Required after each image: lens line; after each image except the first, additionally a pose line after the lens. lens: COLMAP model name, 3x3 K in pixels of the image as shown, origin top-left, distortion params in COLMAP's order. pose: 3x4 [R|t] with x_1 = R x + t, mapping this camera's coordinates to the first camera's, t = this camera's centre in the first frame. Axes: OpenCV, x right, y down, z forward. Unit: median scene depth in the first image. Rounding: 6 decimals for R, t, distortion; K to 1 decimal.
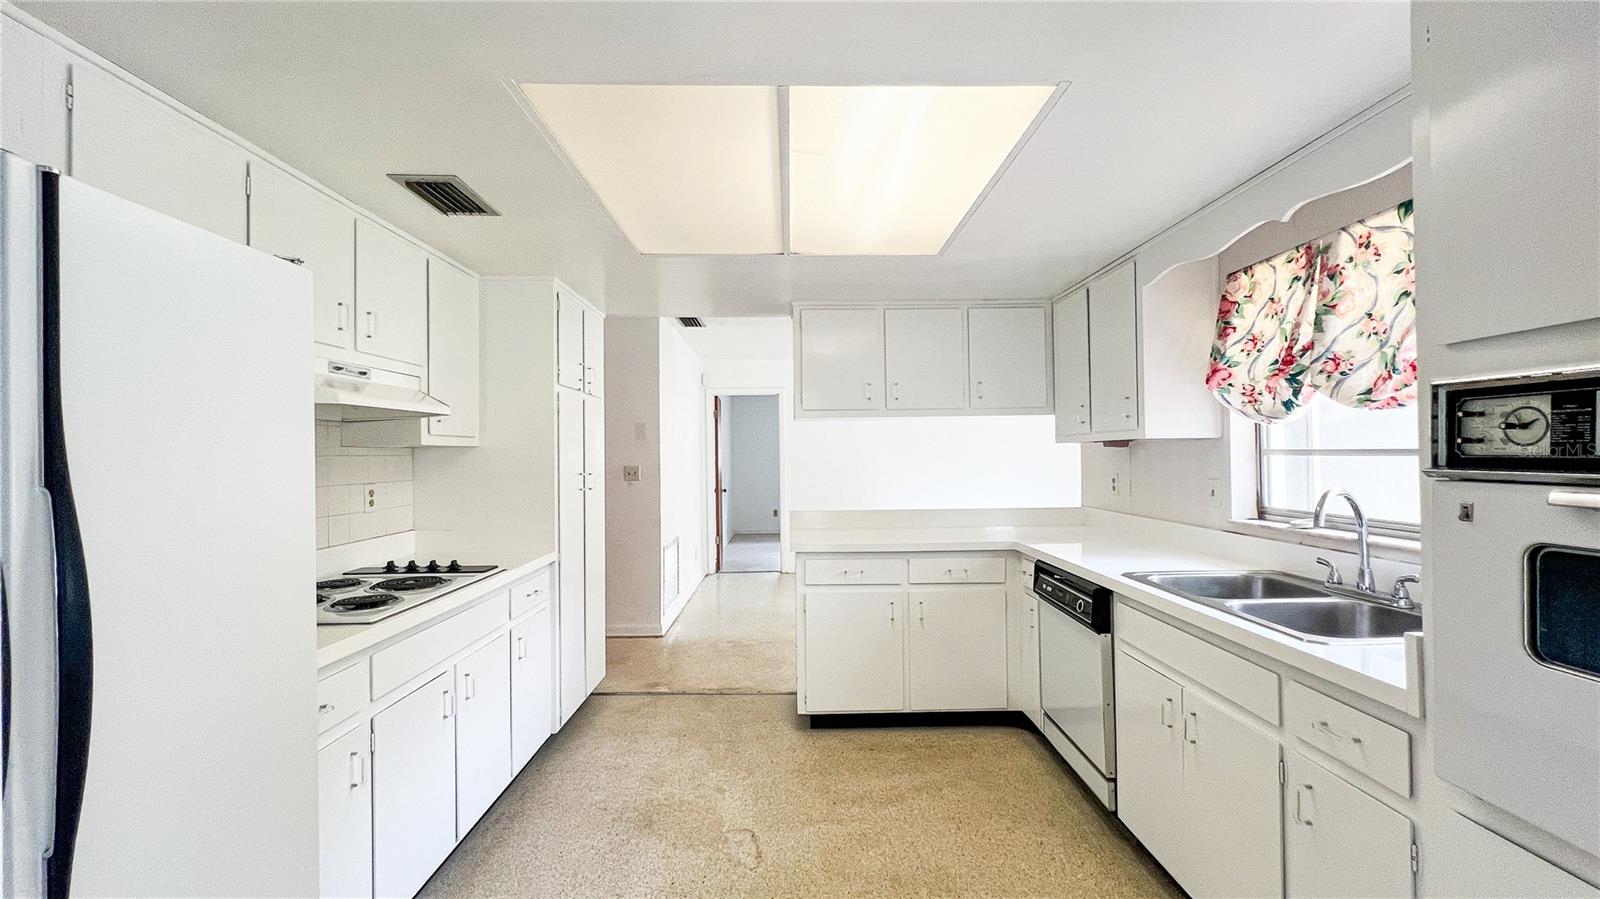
lens RADIAL K [[640.1, 0, 800.0], [0, 640.1, 449.5], [0, 0, 1]] dist [-0.001346, 0.000154]
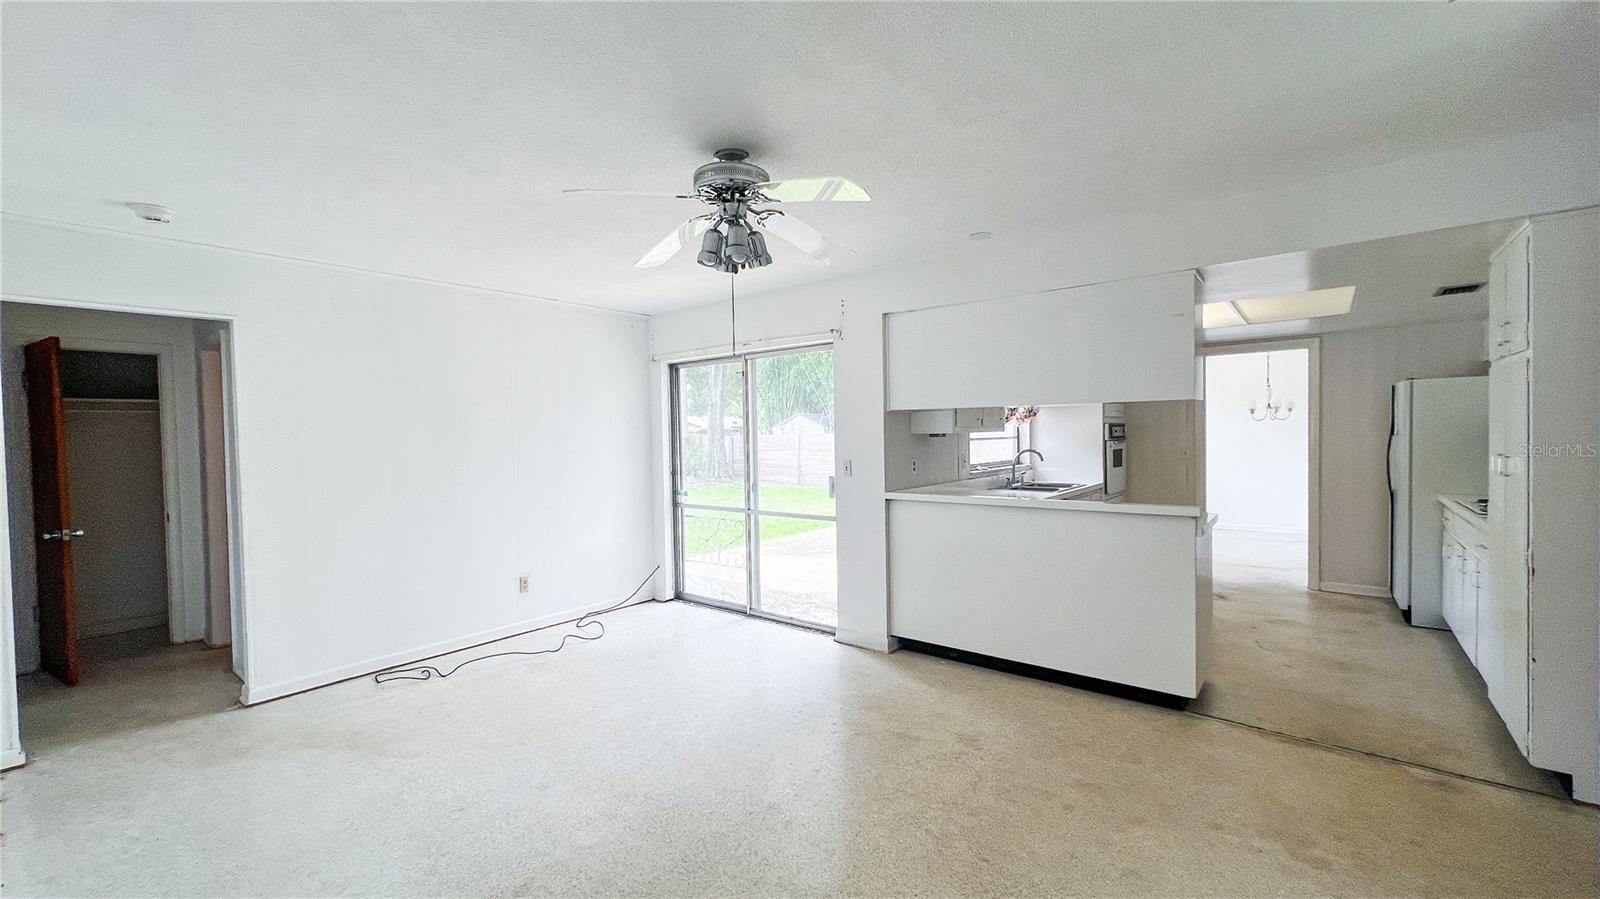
lens RADIAL K [[642.7, 0, 800.0], [0, 642.7, 449.5], [0, 0, 1]] dist [-0.001506, -0.000096]
pose [[-0.761729, 0.009025, 0.647833, -0.278197], [0.020658, 0.999733, 0.010362, 0.003779], [-0.647566, 0.021276, -0.761712, 3.476146]]
